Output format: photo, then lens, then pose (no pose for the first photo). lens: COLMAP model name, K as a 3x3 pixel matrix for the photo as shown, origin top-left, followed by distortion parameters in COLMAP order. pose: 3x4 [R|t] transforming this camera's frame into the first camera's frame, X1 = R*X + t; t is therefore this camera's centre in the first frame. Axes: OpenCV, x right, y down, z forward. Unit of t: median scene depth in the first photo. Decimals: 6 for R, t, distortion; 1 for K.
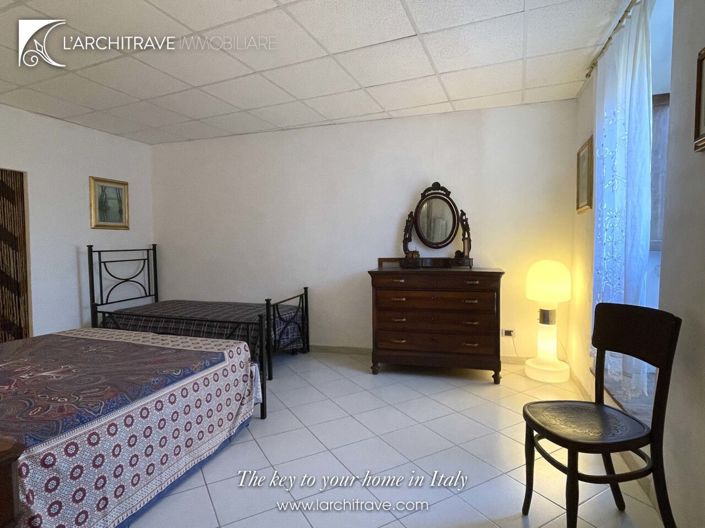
lens RADIAL K [[391.3, 0, 354.6], [0, 391.3, 263.3], [0, 0, 1]] dist [-0.008202, -0.000624]
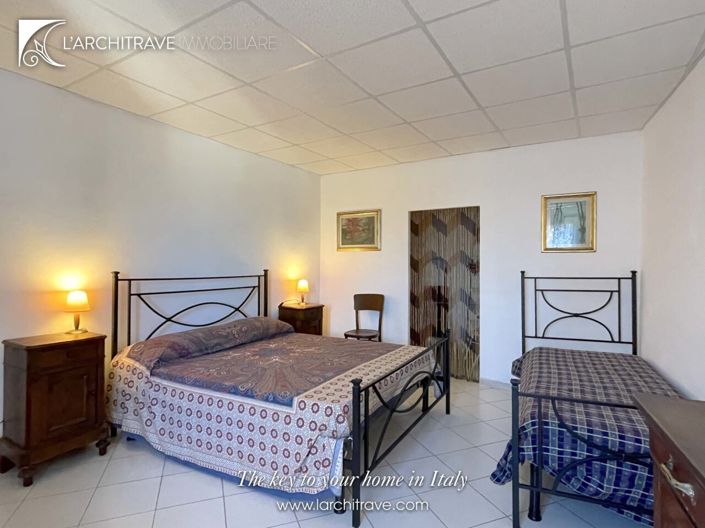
lens RADIAL K [[391.3, 0, 356.8], [0, 391.3, 263.0], [0, 0, 1]] dist [-0.008202, -0.000624]
pose [[-0.130100, 0.001467, -0.991500, 0.289716], [-0.054957, 0.998451, 0.008689, -0.049442], [0.989977, 0.055620, -0.129817, 0.697195]]
